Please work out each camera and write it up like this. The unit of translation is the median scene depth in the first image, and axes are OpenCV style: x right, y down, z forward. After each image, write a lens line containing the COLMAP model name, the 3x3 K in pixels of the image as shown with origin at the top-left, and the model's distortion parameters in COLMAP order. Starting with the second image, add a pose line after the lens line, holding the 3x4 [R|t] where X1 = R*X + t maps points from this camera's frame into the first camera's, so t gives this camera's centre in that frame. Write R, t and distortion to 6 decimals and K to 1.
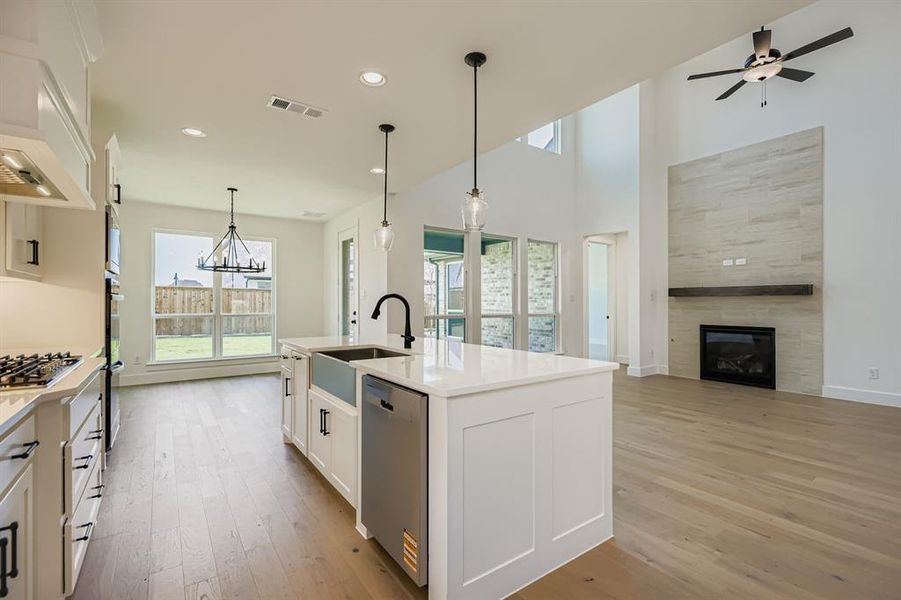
lens RADIAL K [[405.6, 0, 457.8], [0, 405.6, 304.5], [0, 0, 1]] dist [-0.002294, -0.000580]
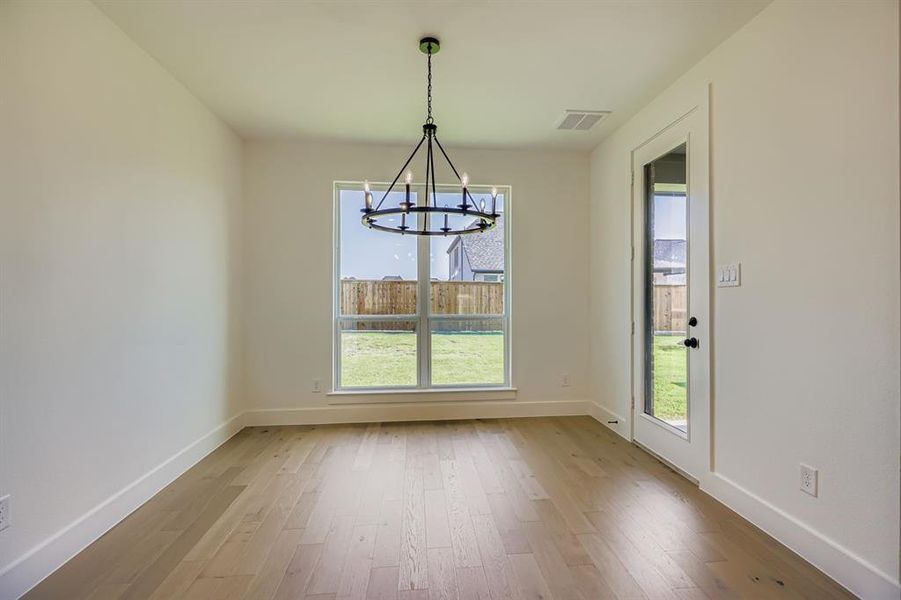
lens RADIAL K [[410.4, 0, 457.8], [0, 410.4, 300.0], [0, 0, 1]] dist [0.001579, 0.000125]
pose [[0.865681, 0.001562, -0.500594, -0.097239], [-0.000296, 0.999997, 0.002609, -0.000636], [0.500596, -0.002110, 0.865678, 0.200665]]
